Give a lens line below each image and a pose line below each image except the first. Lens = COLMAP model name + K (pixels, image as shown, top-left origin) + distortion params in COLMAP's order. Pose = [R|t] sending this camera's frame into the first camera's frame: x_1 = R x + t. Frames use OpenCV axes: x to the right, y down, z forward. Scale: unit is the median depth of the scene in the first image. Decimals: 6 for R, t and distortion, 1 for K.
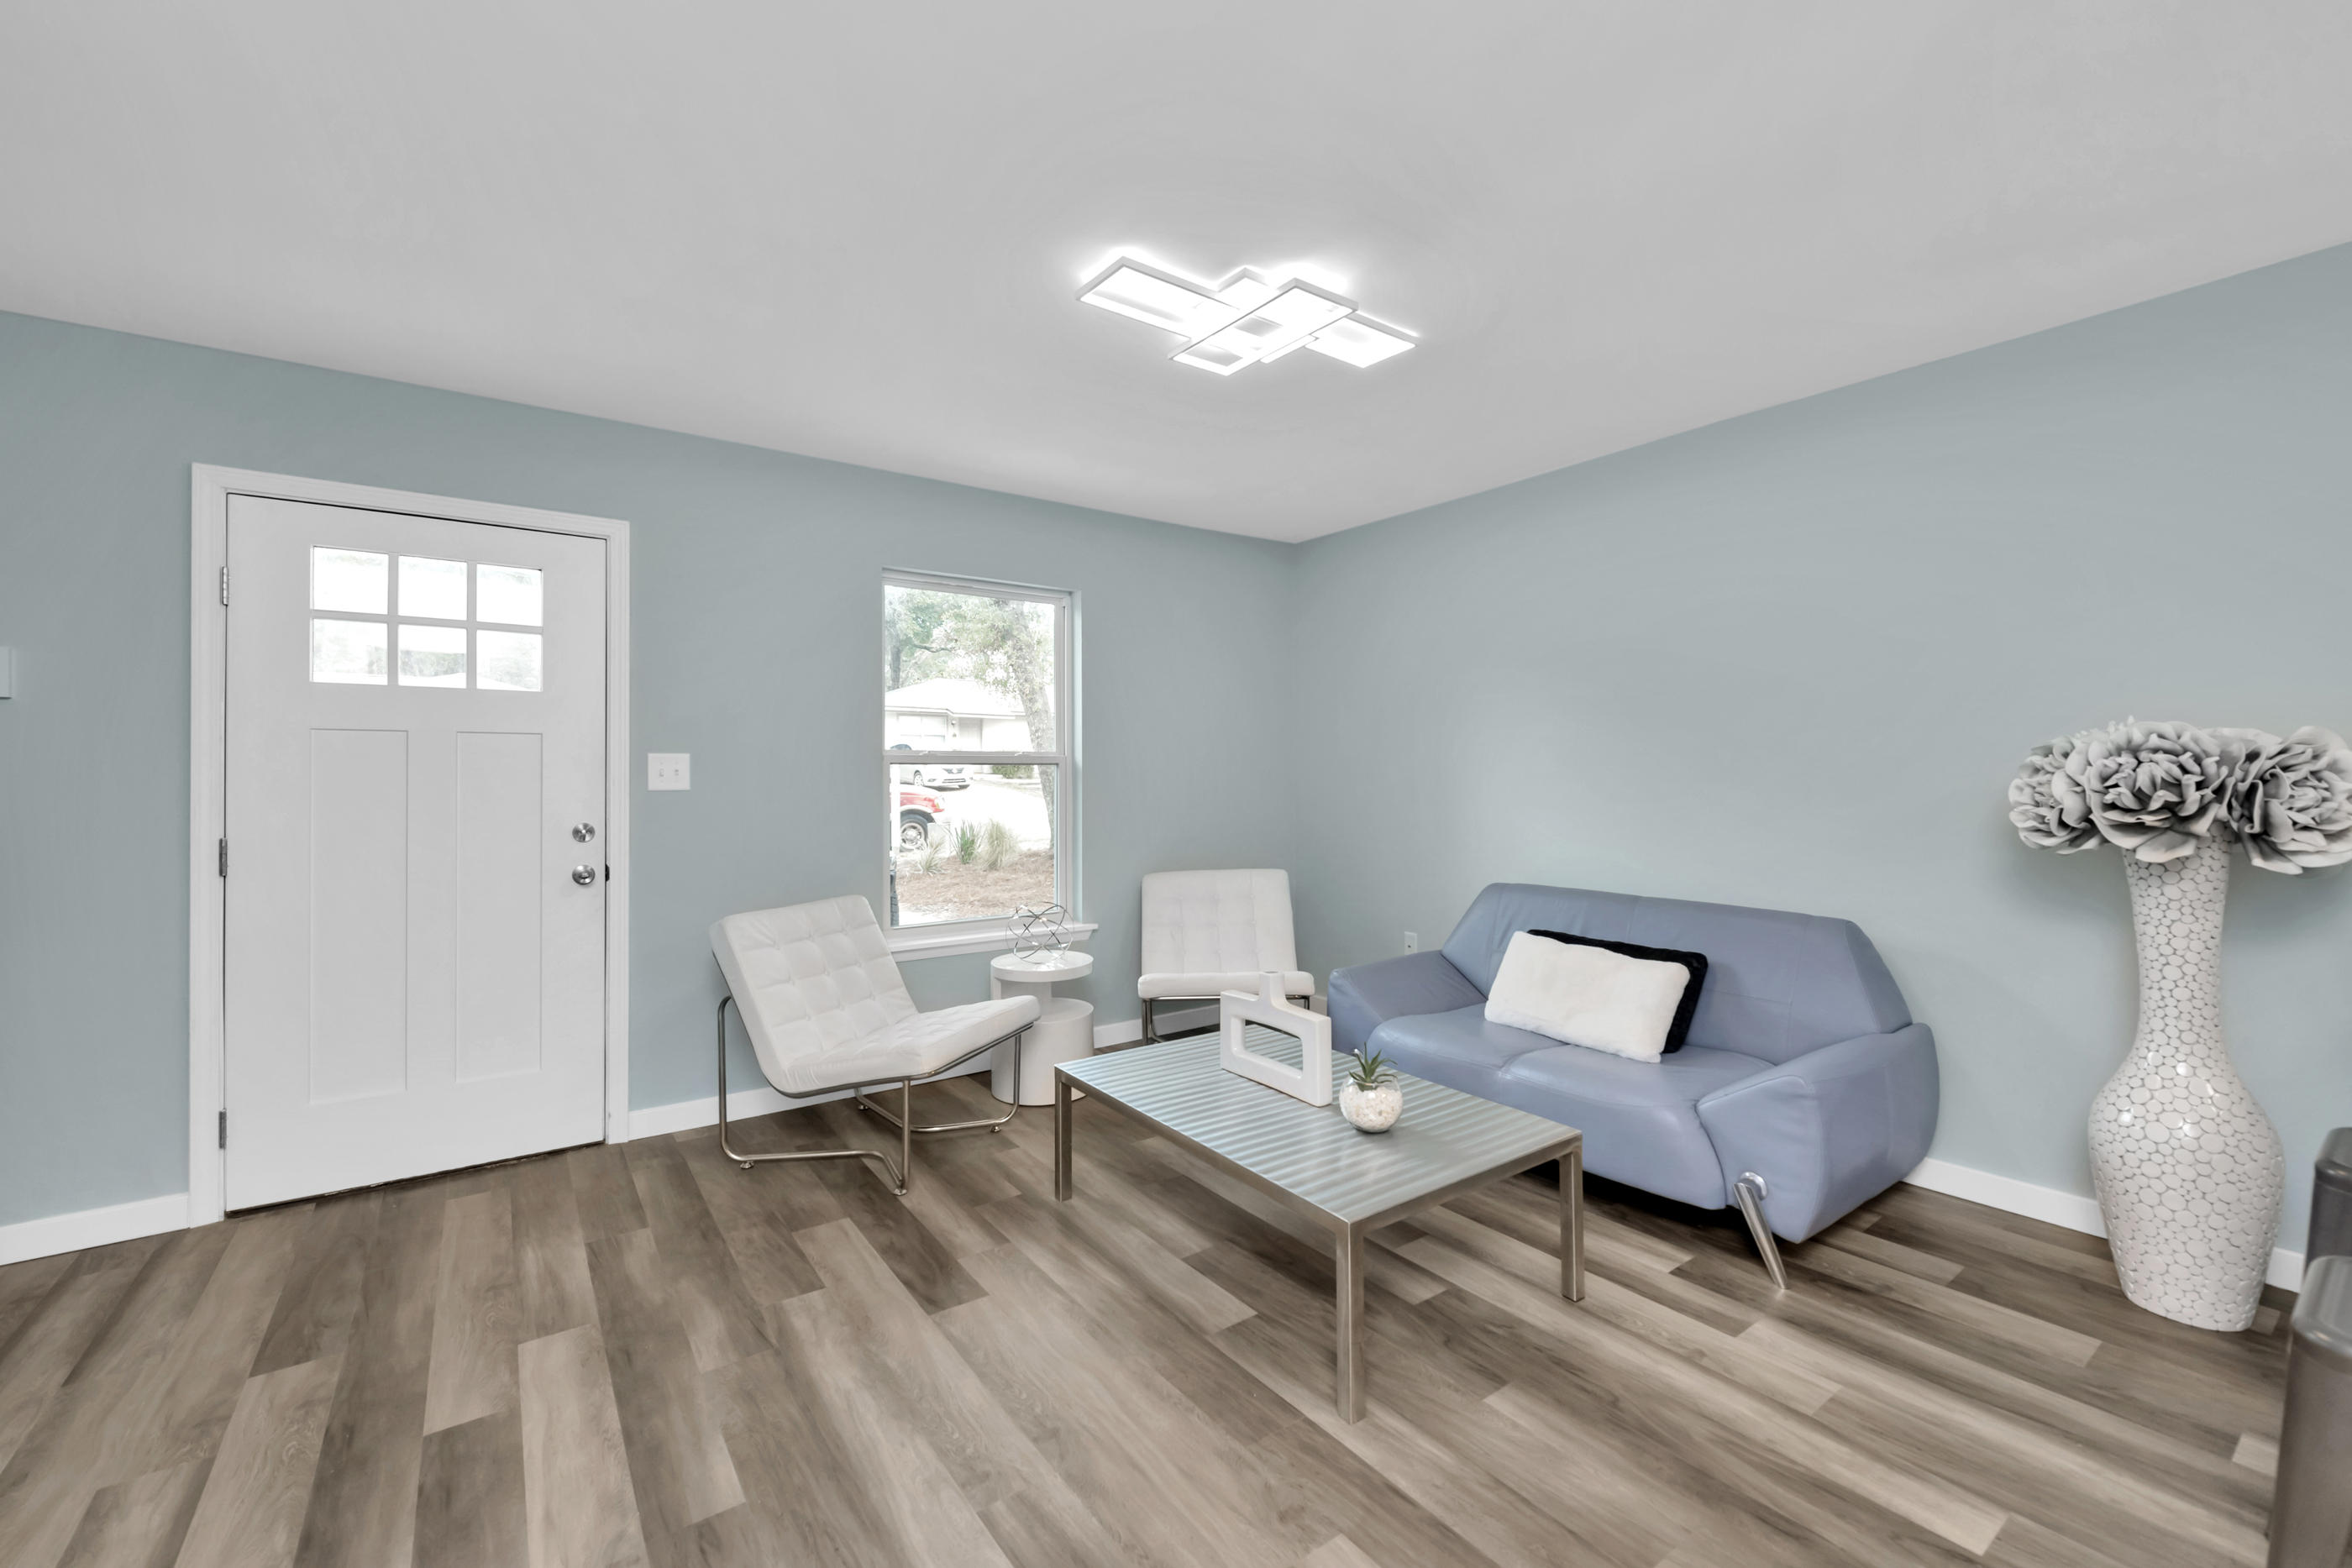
lens RADIAL K [[962.4, 0, 1221.8], [0, 962.4, 767.7], [0, 0, 1]] dist [-0.001291, -0.000344]
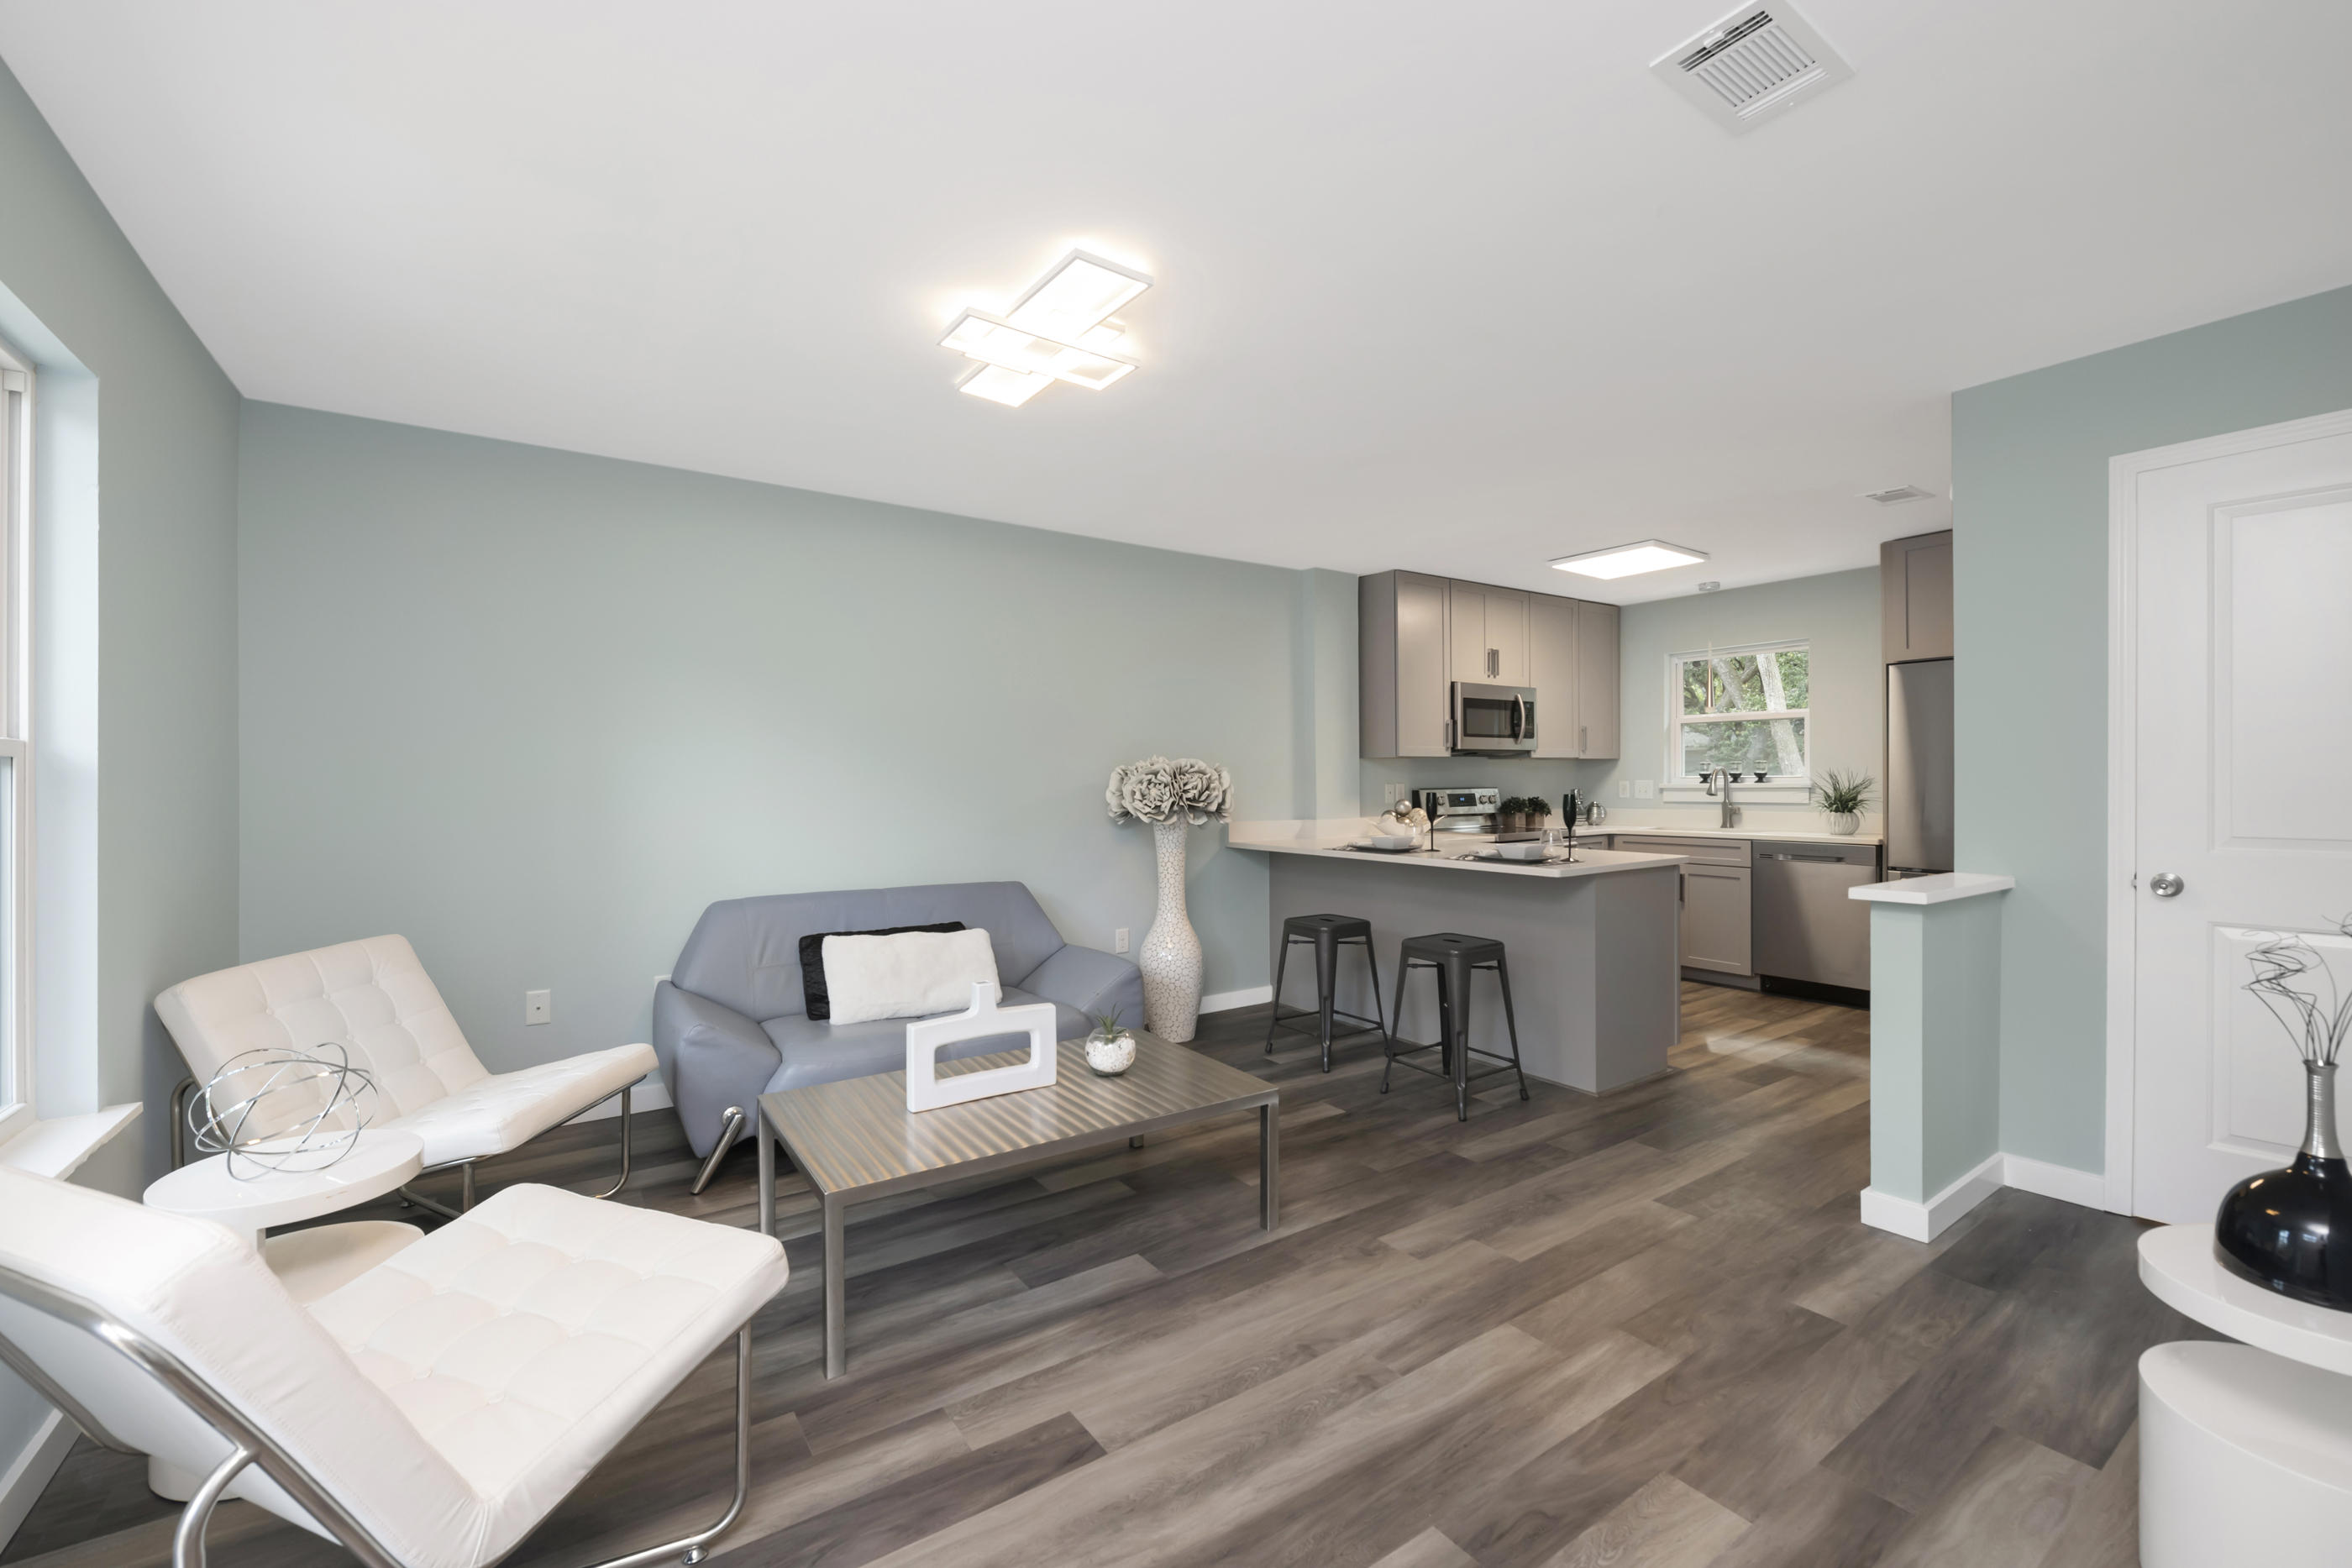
lens RADIAL K [[1004.4, 0, 1114.7], [0, 1004.4, 784.7], [0, 0, 1]] dist [-0.010602, -0.000701]
pose [[0.065842, -0.000078, 0.997830, -1.268537], [-0.003727, 0.999993, 0.000324, 0.008666], [-0.997823, -0.003741, 0.065841, 1.045206]]
